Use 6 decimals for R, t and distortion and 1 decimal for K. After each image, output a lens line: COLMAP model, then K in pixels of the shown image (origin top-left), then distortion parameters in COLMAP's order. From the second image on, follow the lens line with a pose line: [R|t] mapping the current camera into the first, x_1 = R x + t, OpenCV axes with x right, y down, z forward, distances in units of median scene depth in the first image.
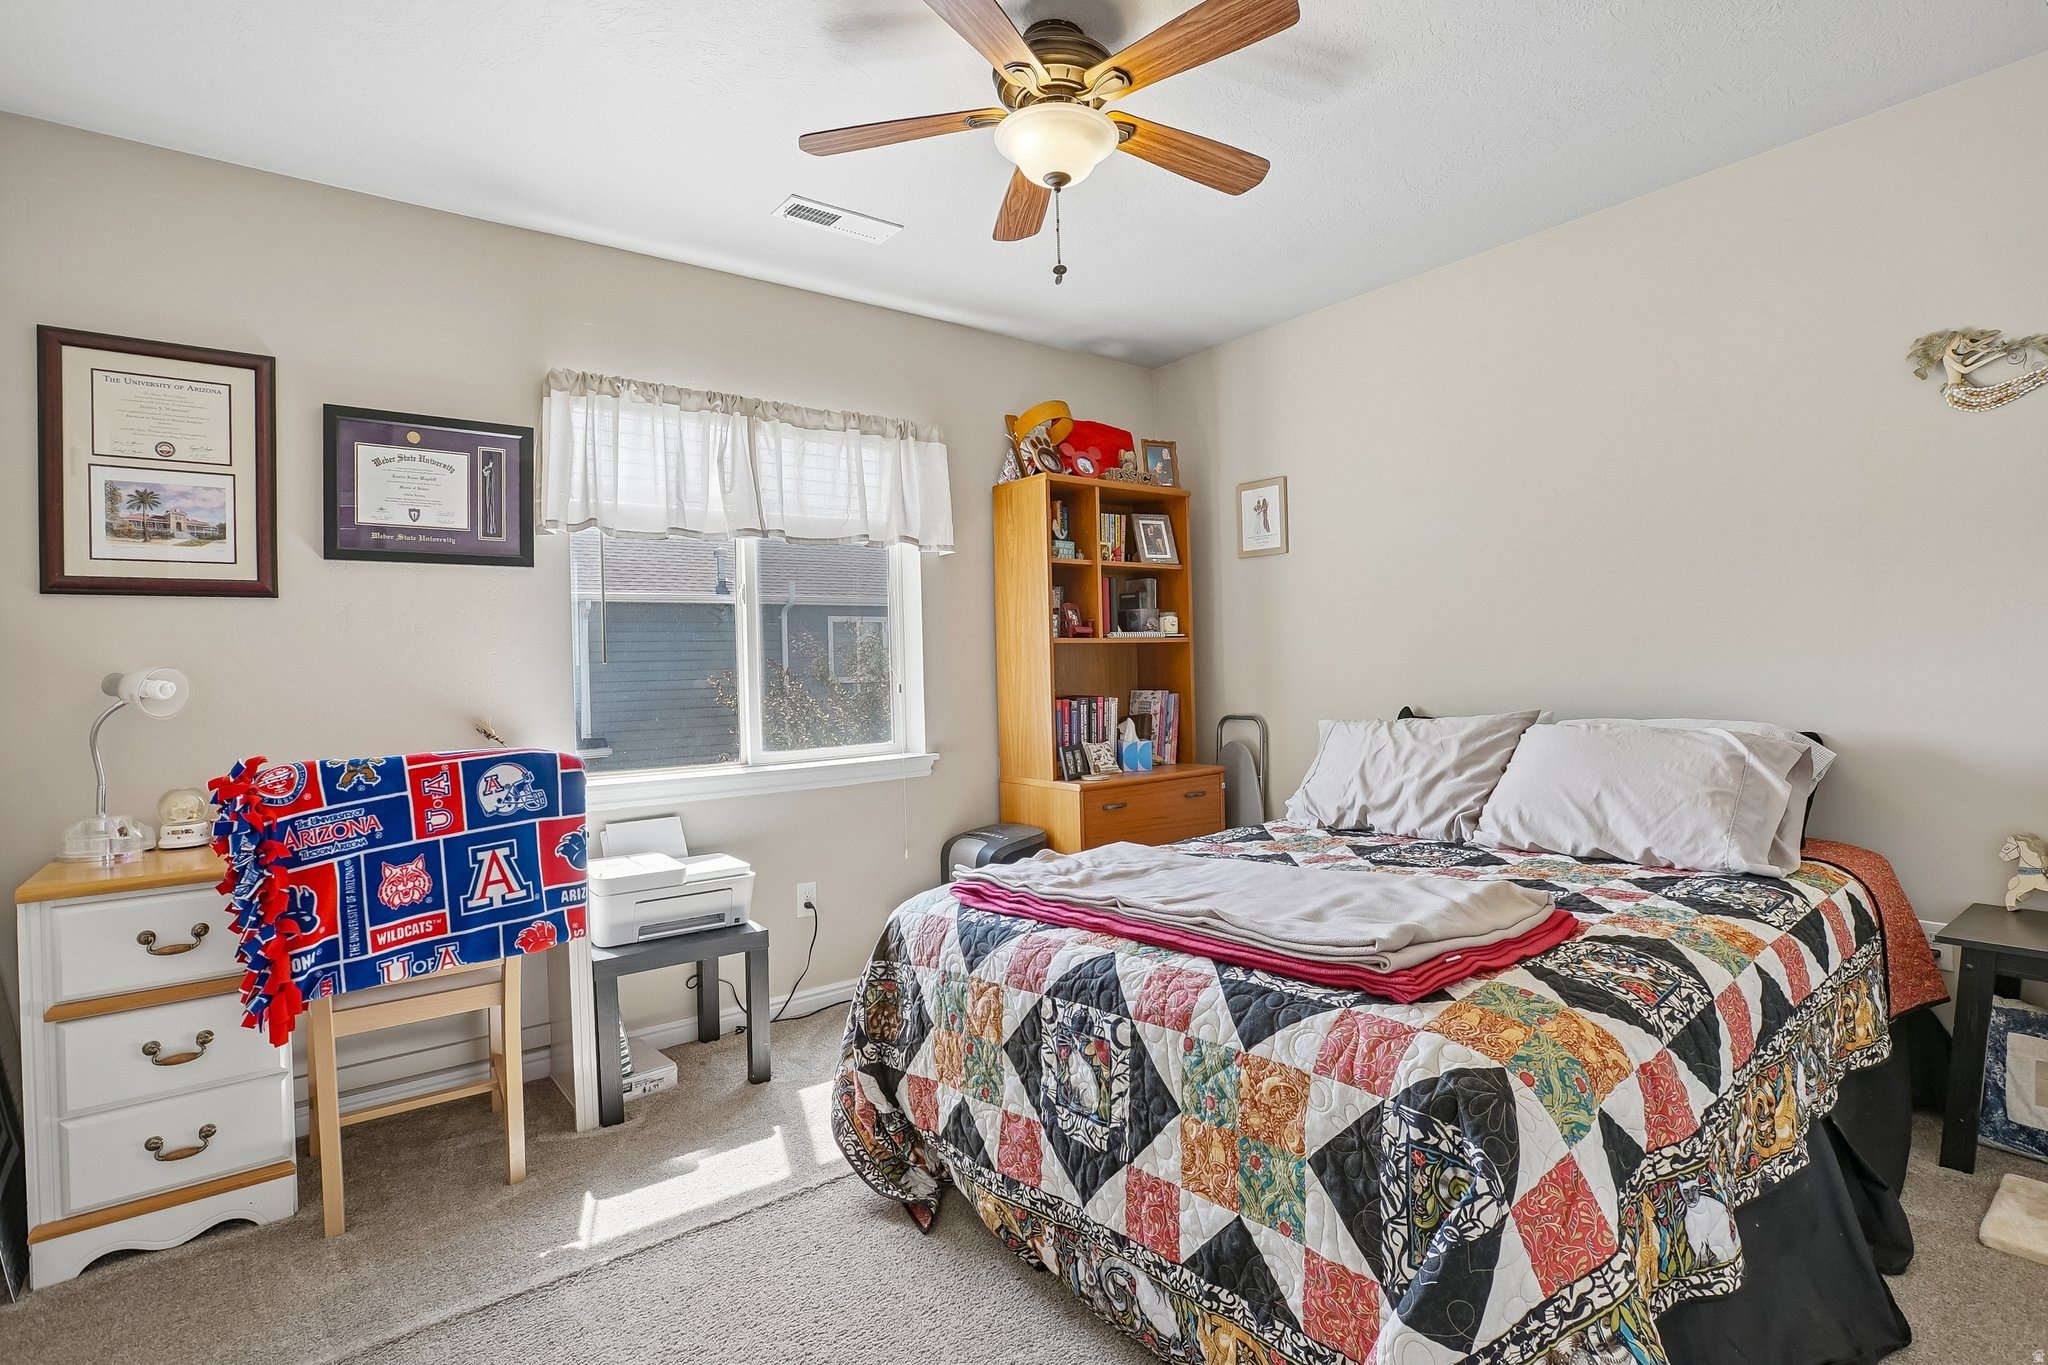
lens RADIAL K [[946.3, 0, 1028.4], [0, 946.3, 672.6], [0, 0, 1]] dist [-0.053015, 0.023138]
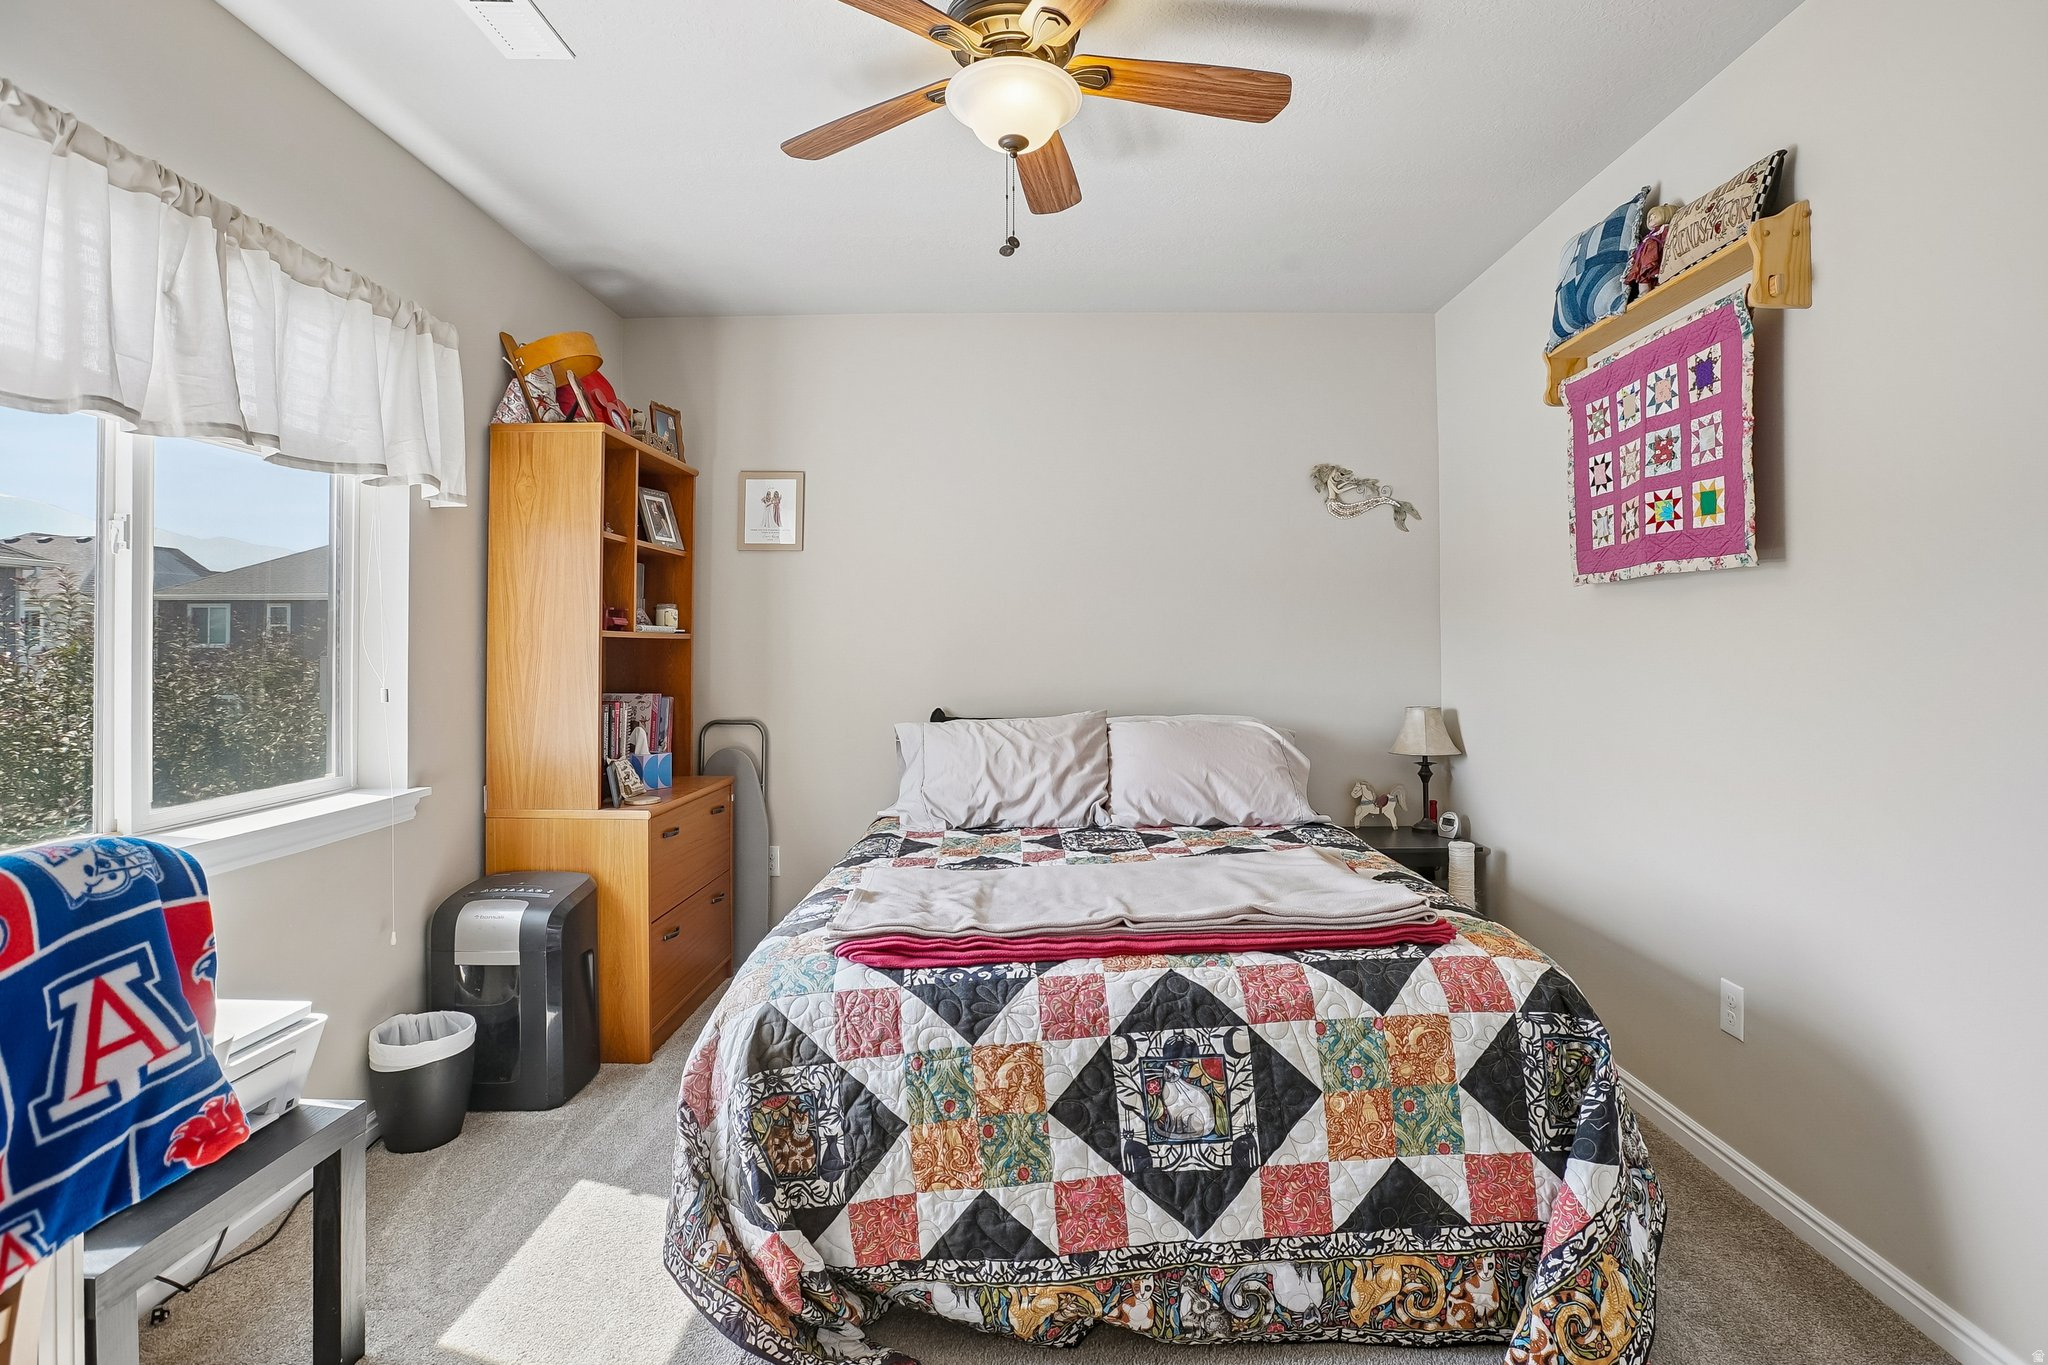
lens RADIAL K [[931.7, 0, 1099.6], [0, 931.7, 648.8], [0, 0, 1]] dist [-0.049279, 0.017029]
pose [[0.639561, 0.028467, 0.768213, -0.696995], [-0.011143, 0.999552, -0.027763, -0.010298], [-0.768660, 0.009196, 0.639591, 0.425671]]
